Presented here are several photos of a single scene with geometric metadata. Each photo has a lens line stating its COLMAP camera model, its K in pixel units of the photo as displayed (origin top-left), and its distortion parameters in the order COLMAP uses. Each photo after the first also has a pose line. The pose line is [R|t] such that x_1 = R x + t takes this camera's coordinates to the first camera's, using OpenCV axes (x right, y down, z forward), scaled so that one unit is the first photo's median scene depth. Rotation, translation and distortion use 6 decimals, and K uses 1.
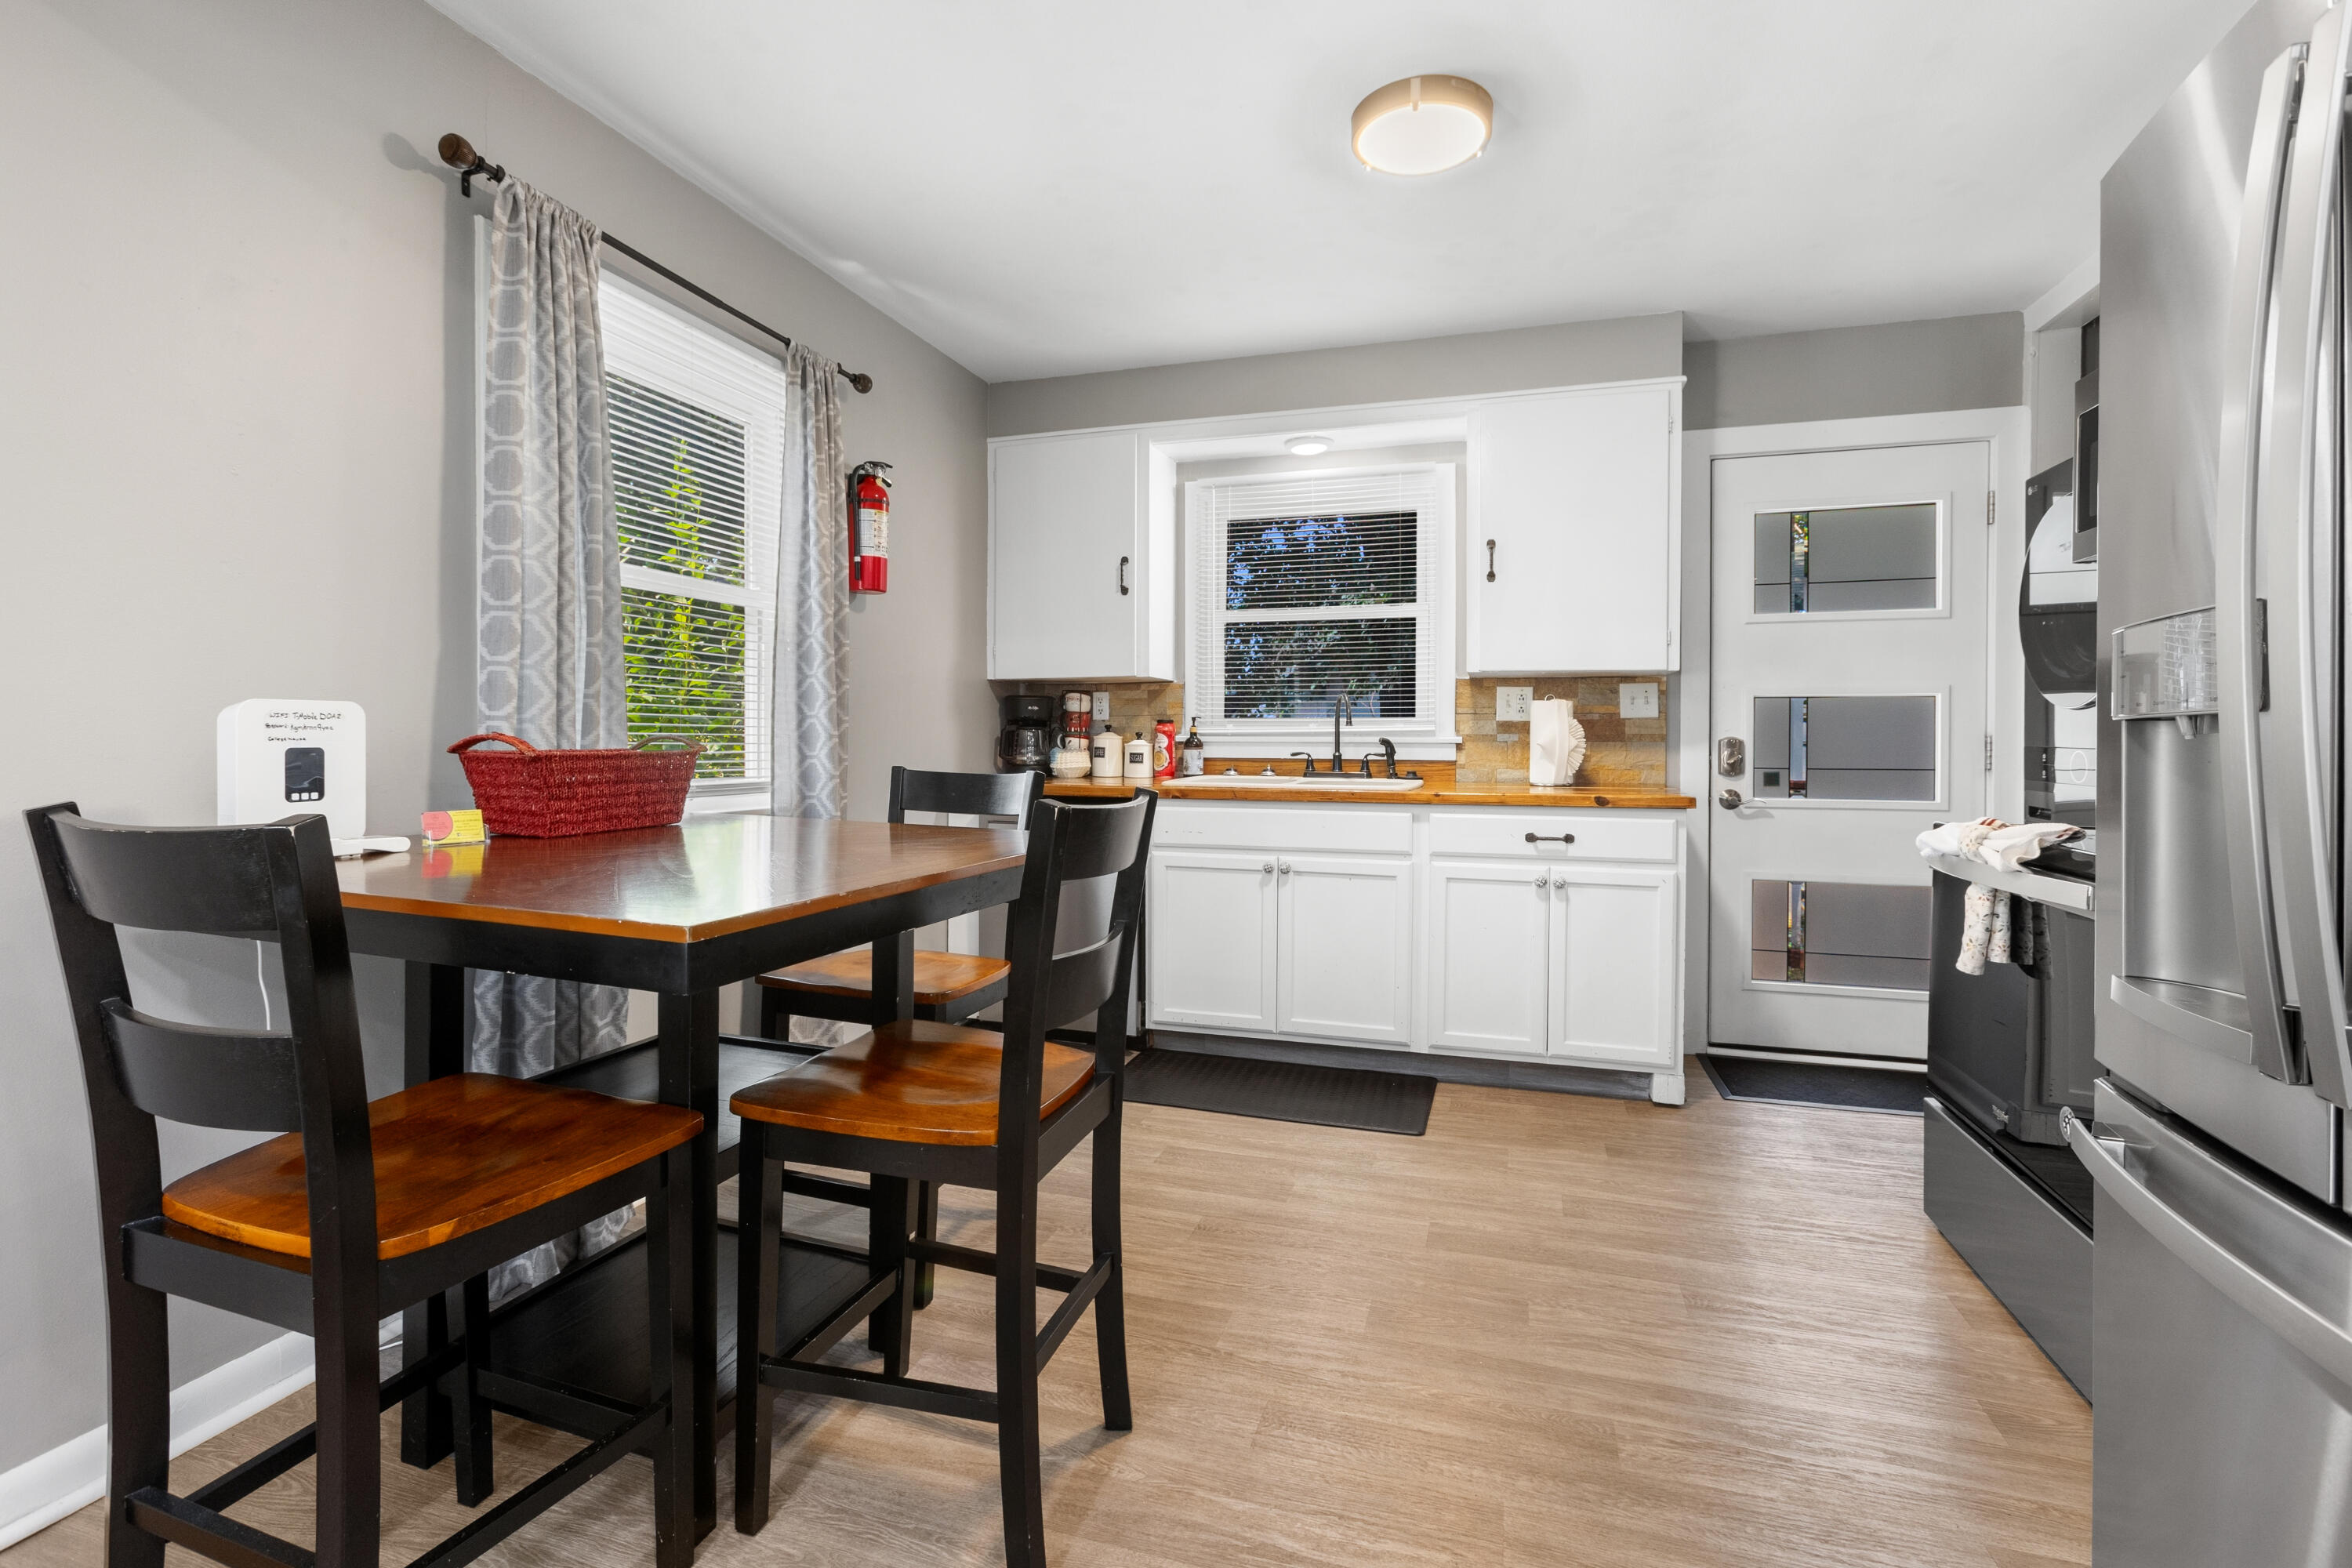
lens RADIAL K [[1070.1, 0, 1178.9], [0, 1070.1, 747.3], [0, 0, 1]] dist [-0.004753, 0.004276]
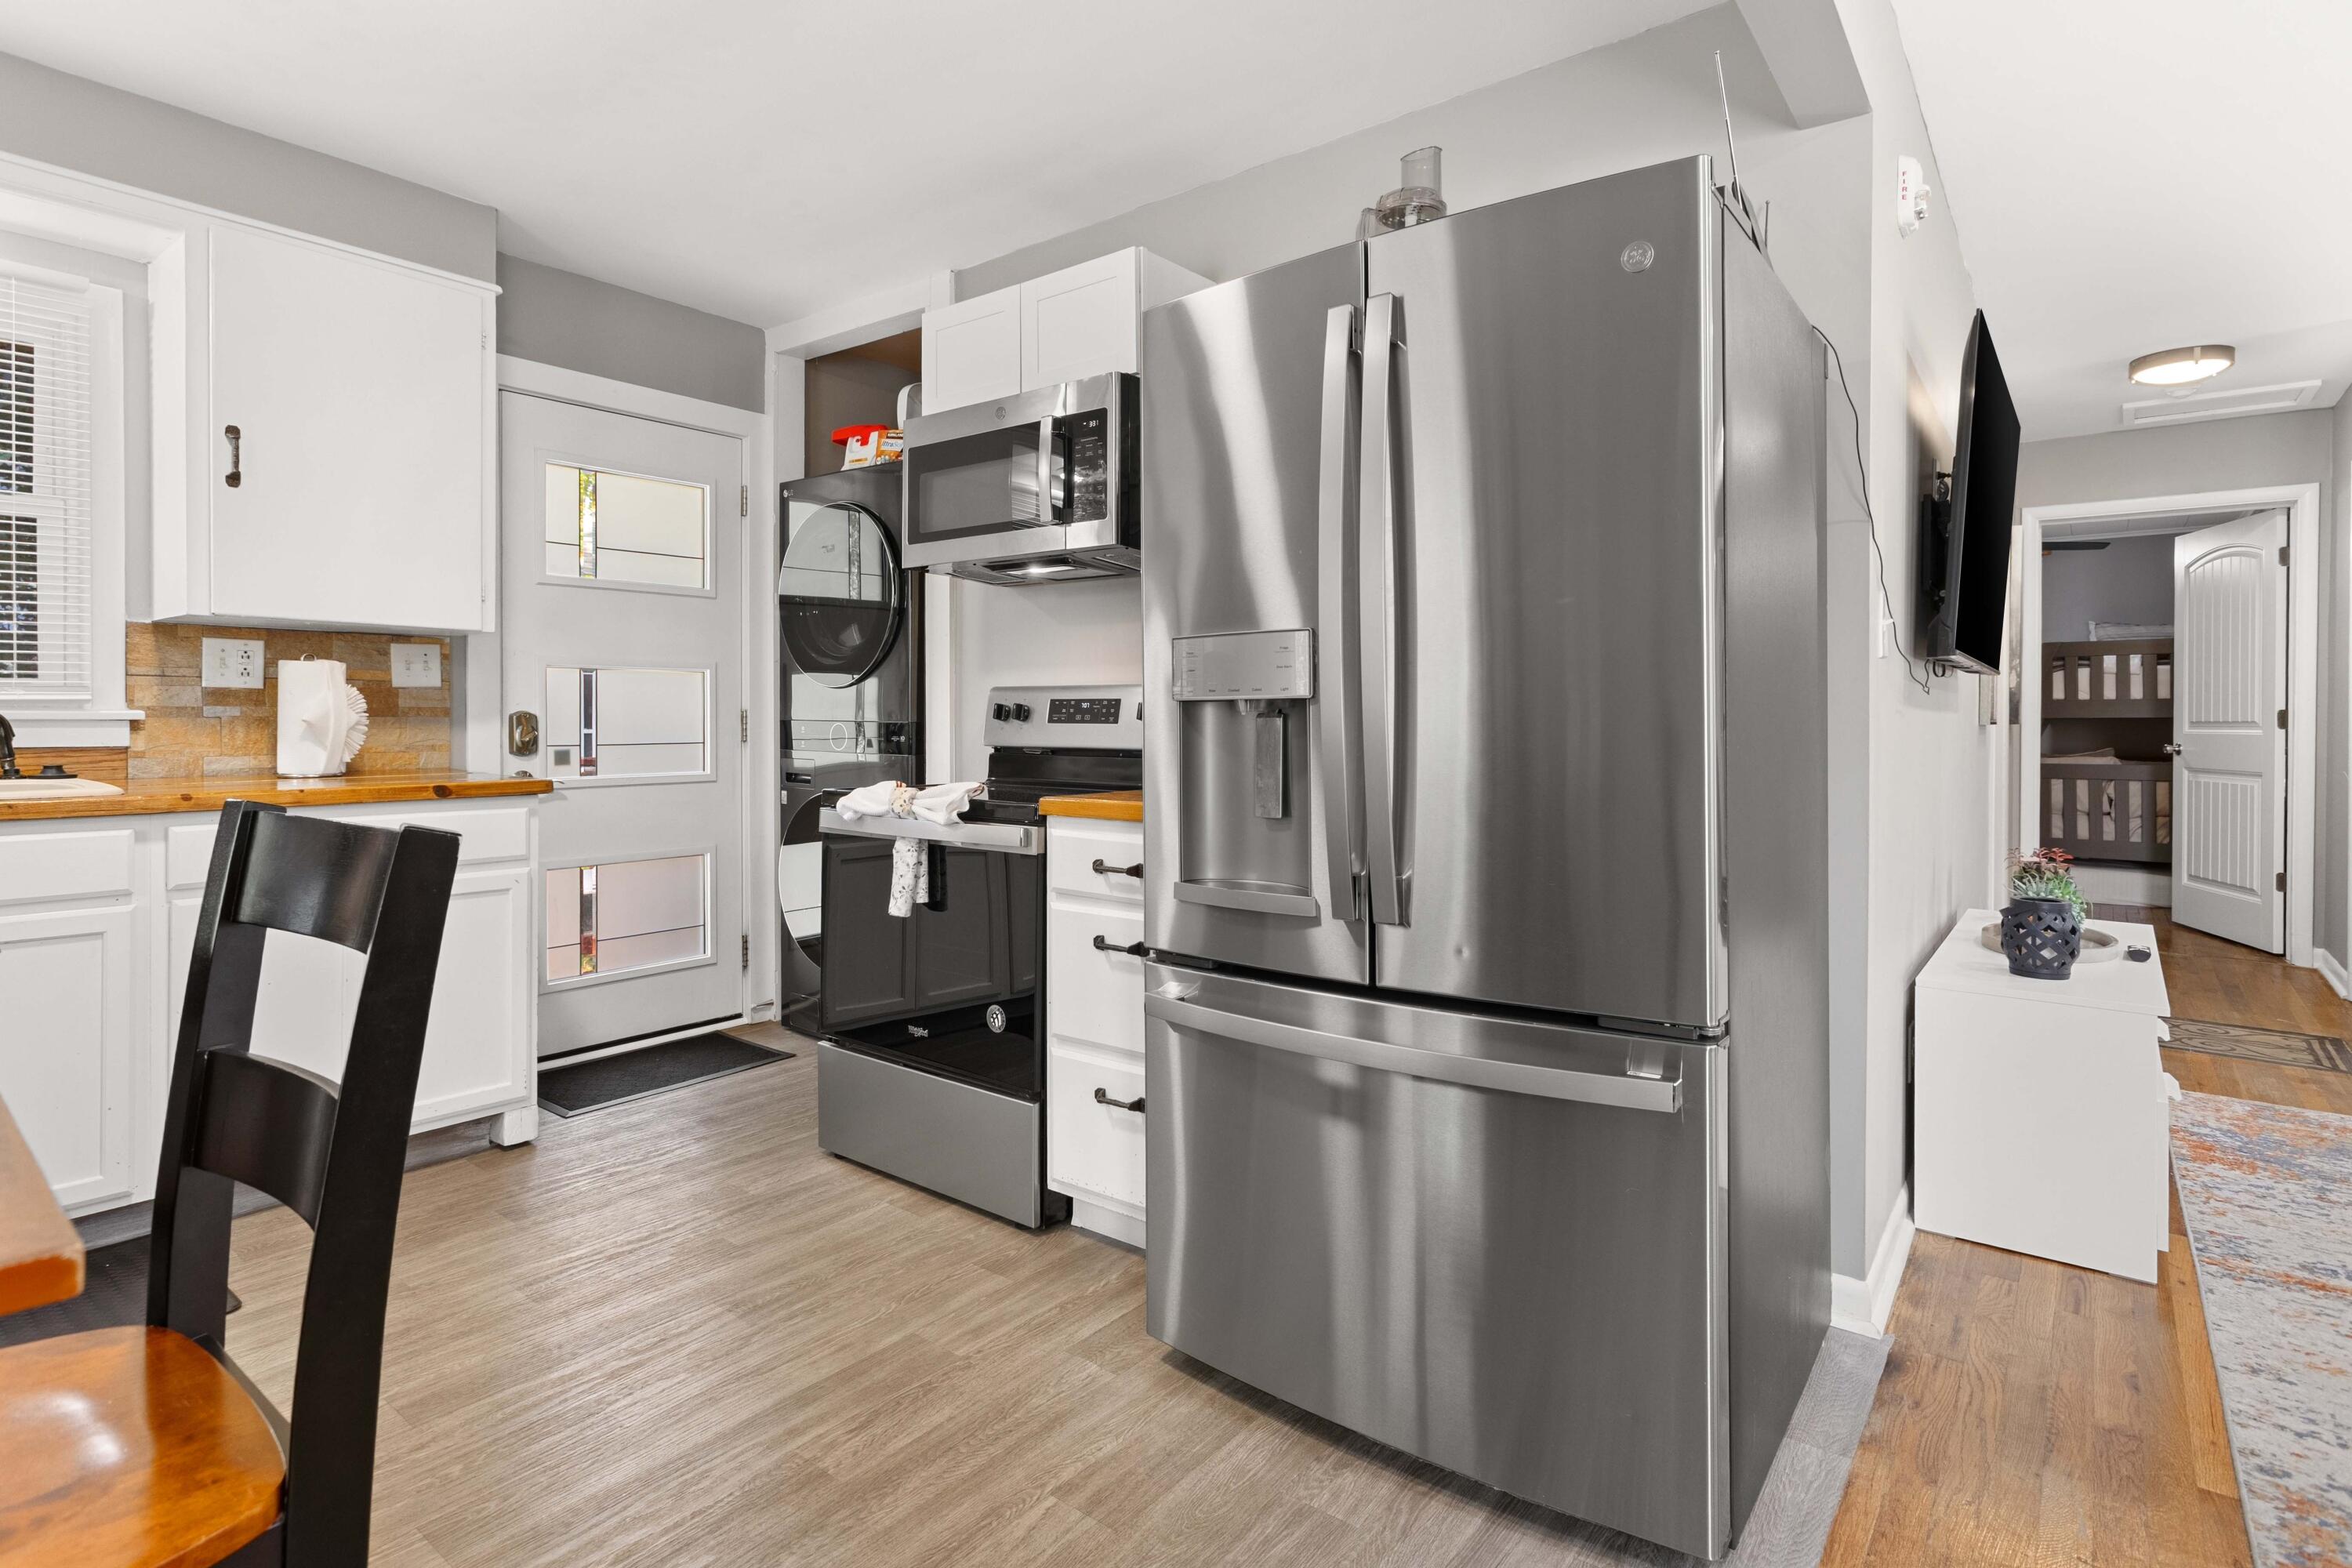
lens RADIAL K [[1191.5, 0, 1163.9], [0, 1191.5, 722.9], [0, 0, 1]] dist [-0.001033, 0.004457]
pose [[0.354266, -0.007764, 0.935112, -0.210271], [0.006367, 0.999962, 0.005890, -0.002400], [-0.935123, 0.003867, 0.354303, 0.157883]]
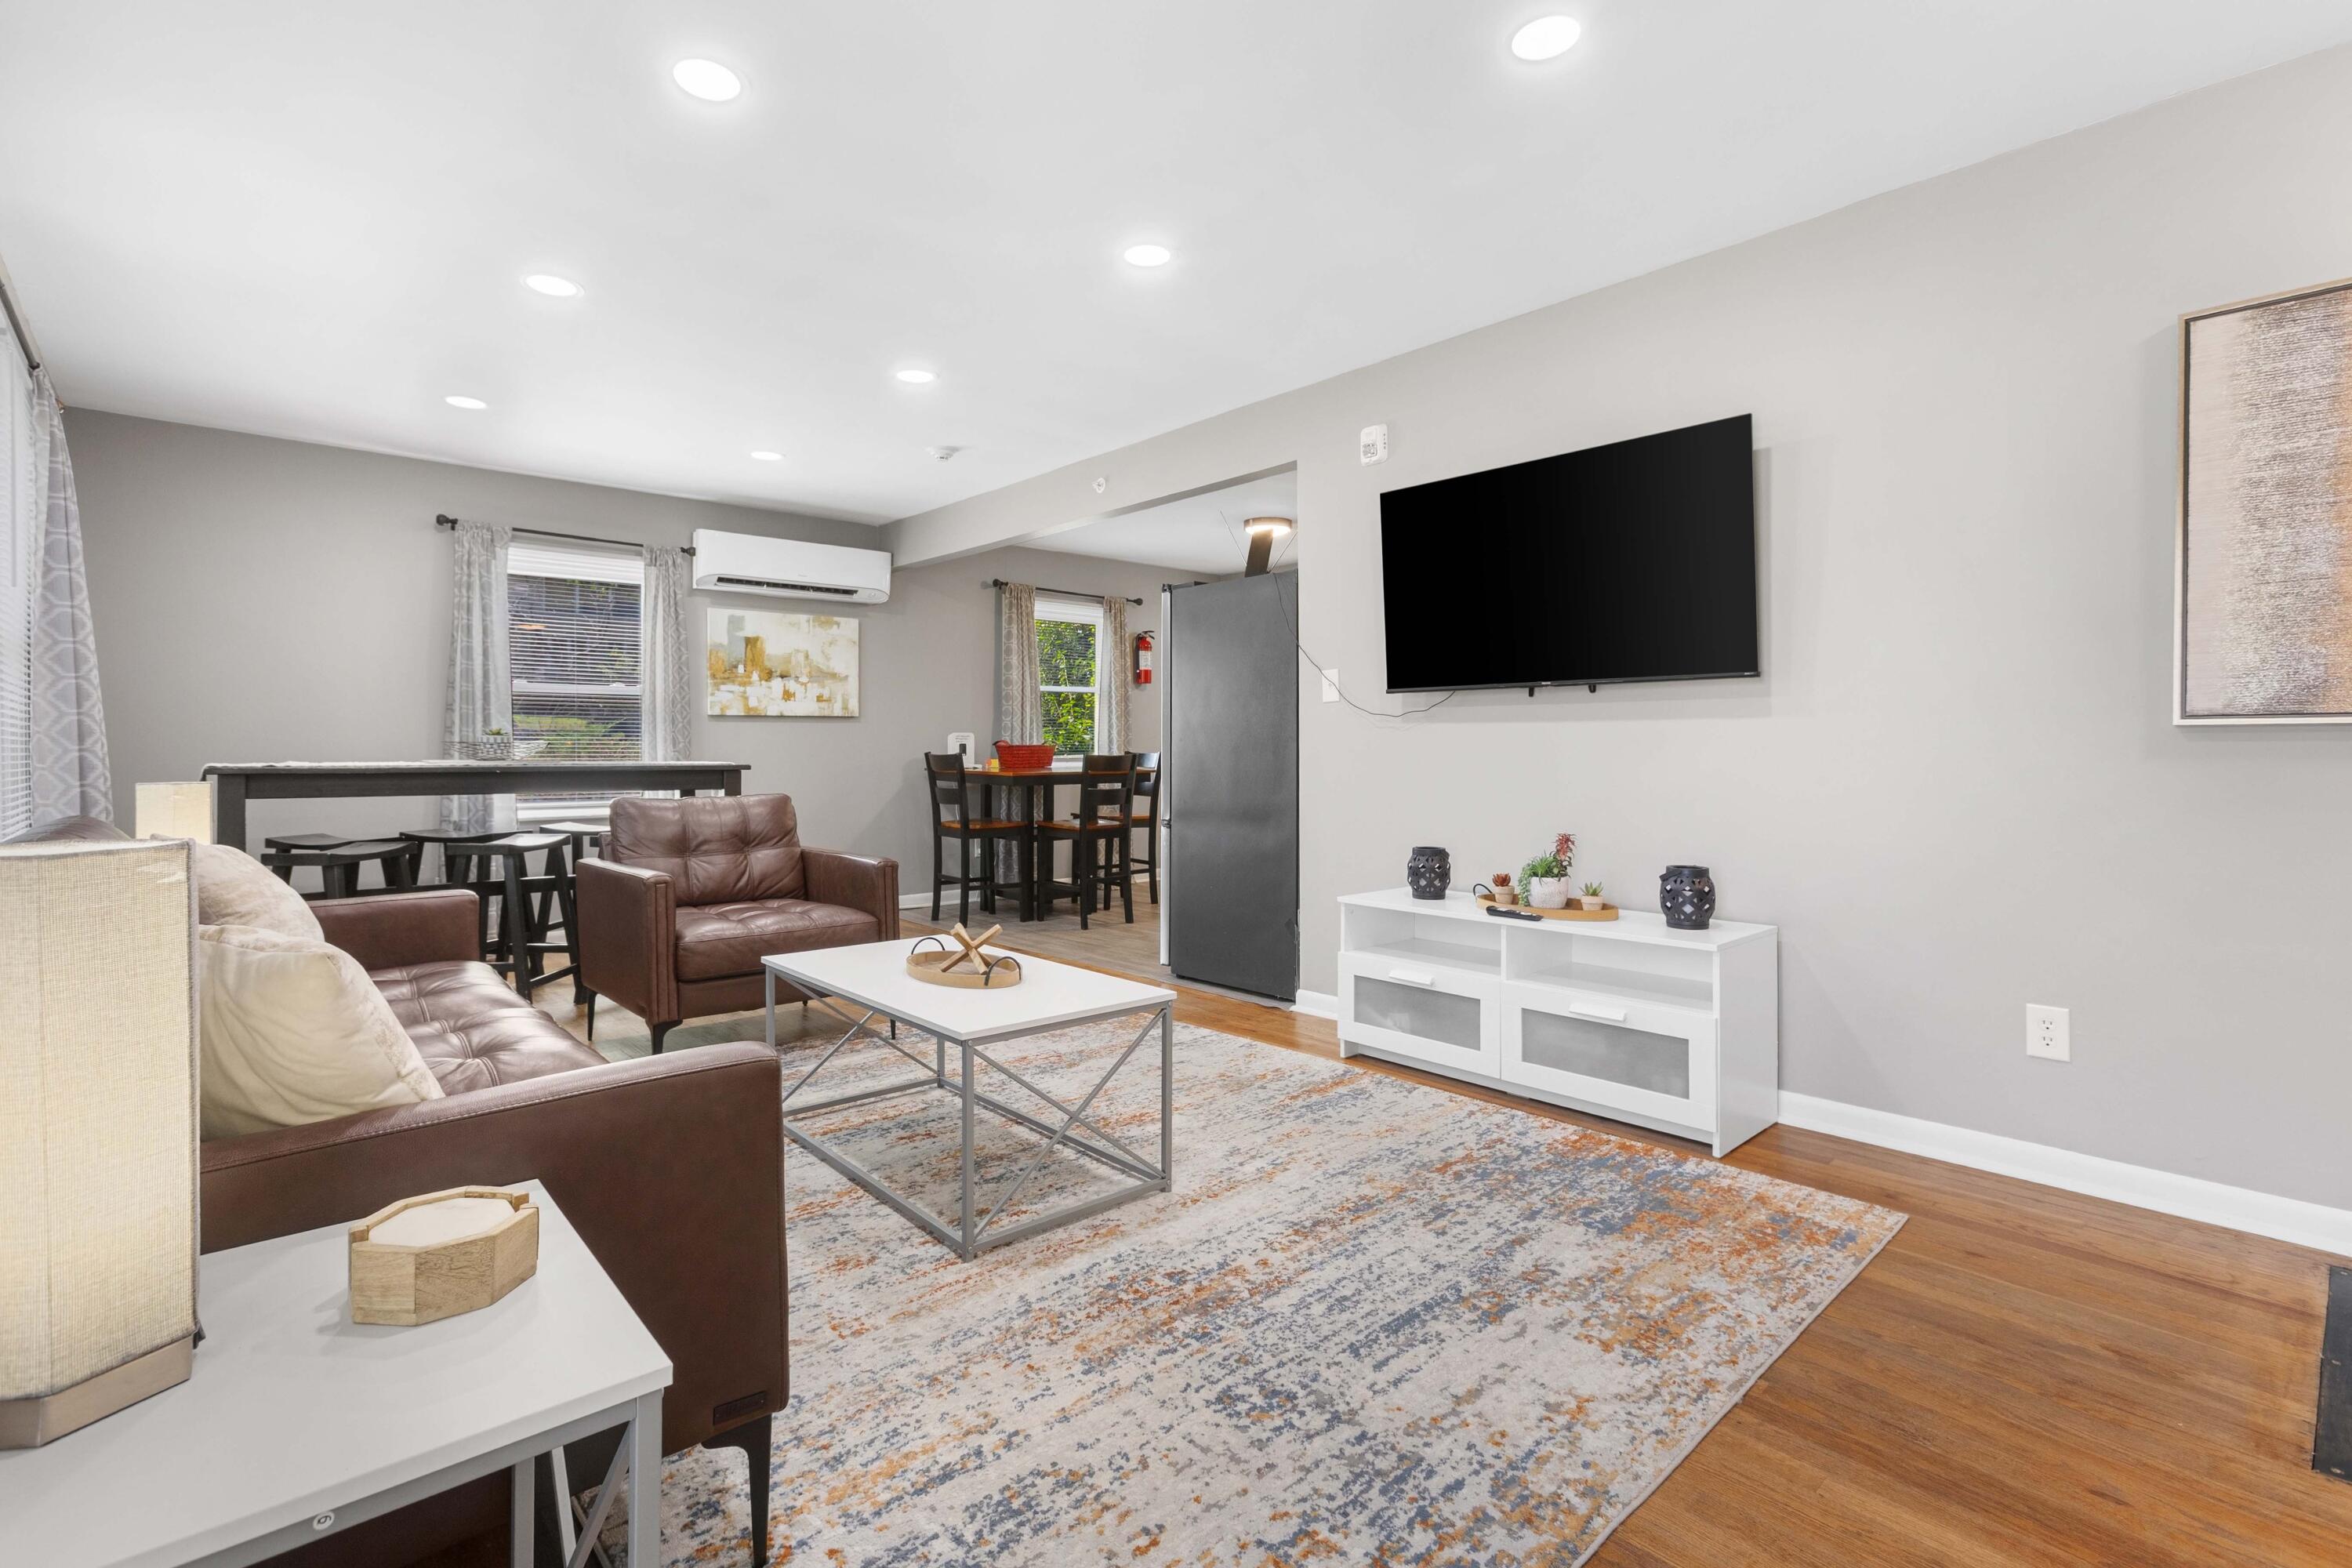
lens RADIAL K [[1070.1, 0, 1158.6], [0, 1070.1, 778.0], [0, 0, 1]] dist [-0.004753, 0.004276]
pose [[0.859531, 0.005571, -0.511053, 0.895189], [0.004106, 0.999833, 0.017805, 0.028443], [0.511067, -0.017403, 0.859365, -1.001693]]
